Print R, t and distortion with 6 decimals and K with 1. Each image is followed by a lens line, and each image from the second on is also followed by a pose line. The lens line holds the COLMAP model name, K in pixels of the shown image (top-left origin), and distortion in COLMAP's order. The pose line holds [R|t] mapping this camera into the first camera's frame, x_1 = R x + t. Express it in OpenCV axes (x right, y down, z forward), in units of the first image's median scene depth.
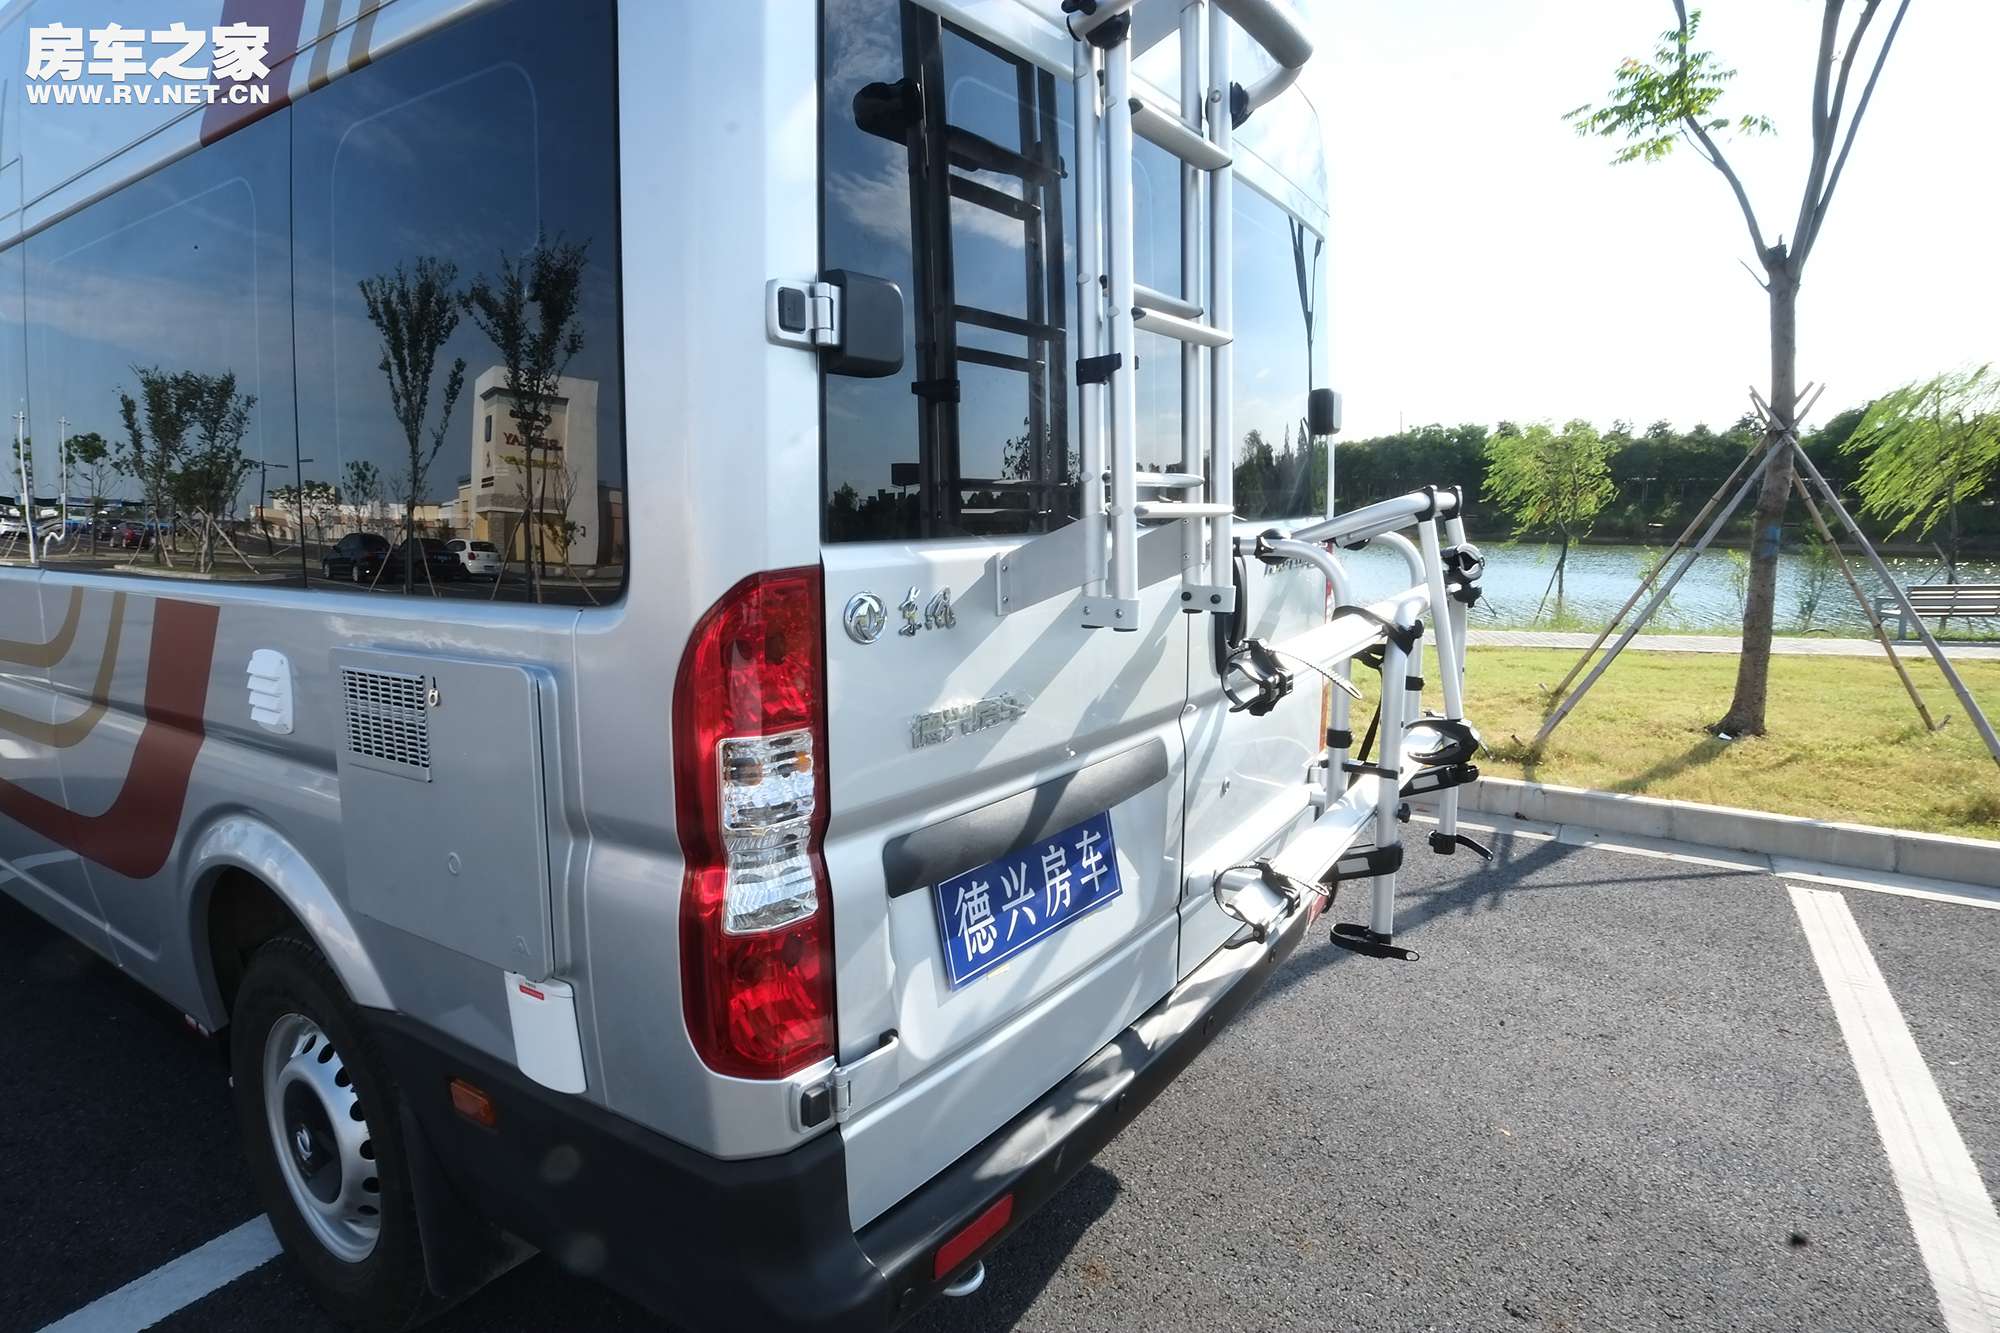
lens RADIAL K [[1105.6, 0, 1000.0], [0, 1105.6, 666.5], [0, 0, 1]] dist [0.001310, 0.000474]
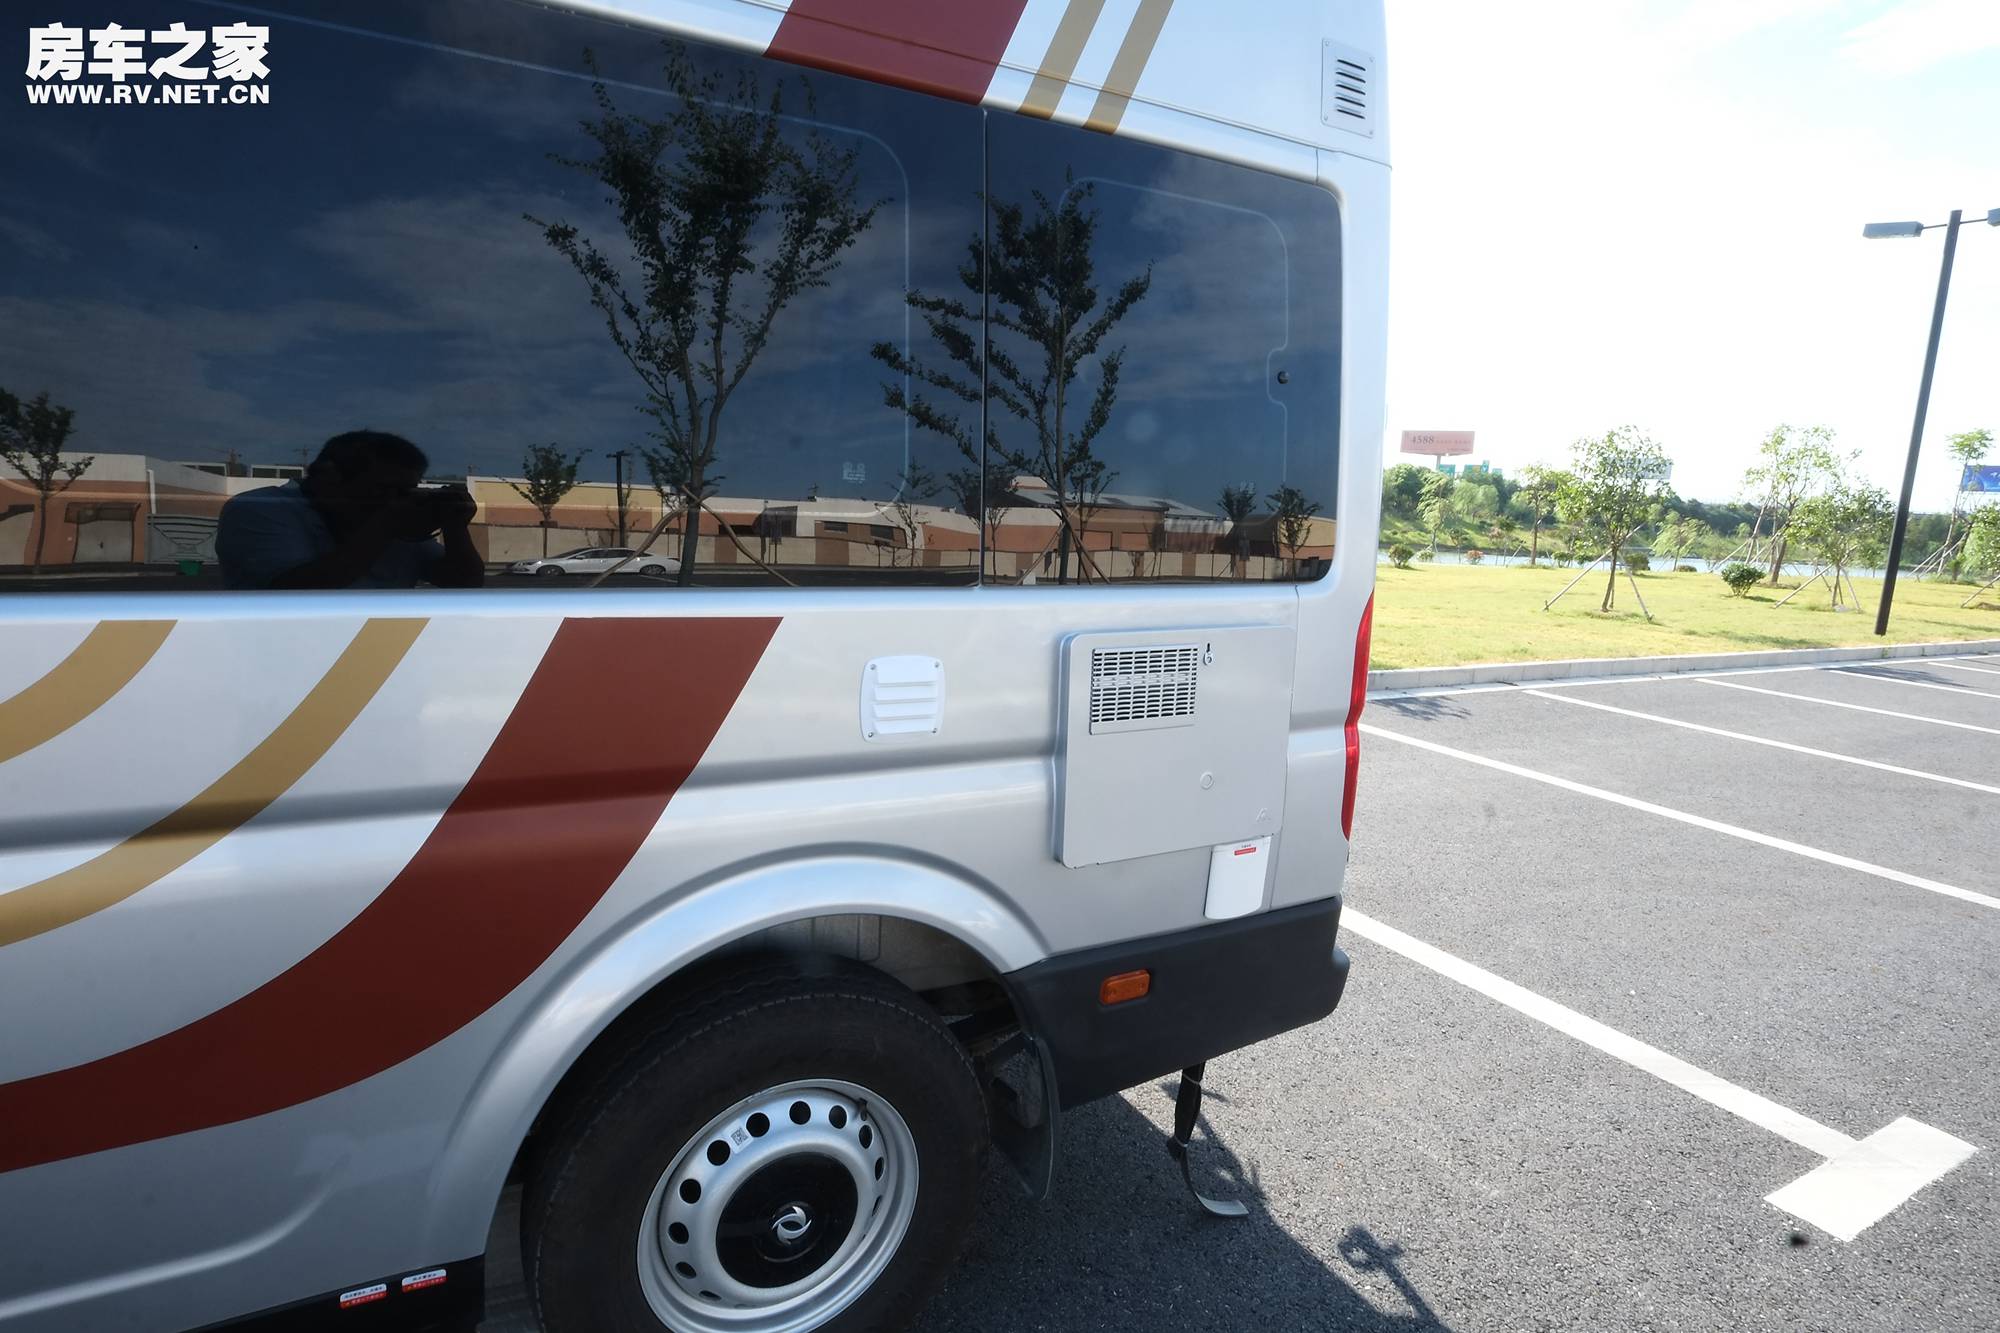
lens RADIAL K [[1105.6, 0, 1000.0], [0, 1105.6, 666.5], [0, 0, 1]] dist [0.001310, 0.000474]
pose [[0.414213, -0.141991, 0.899036, -1.713931], [0.055369, 0.989858, 0.130825, -0.140568], [-0.908494, -0.004410, 0.417874, 0.652125]]
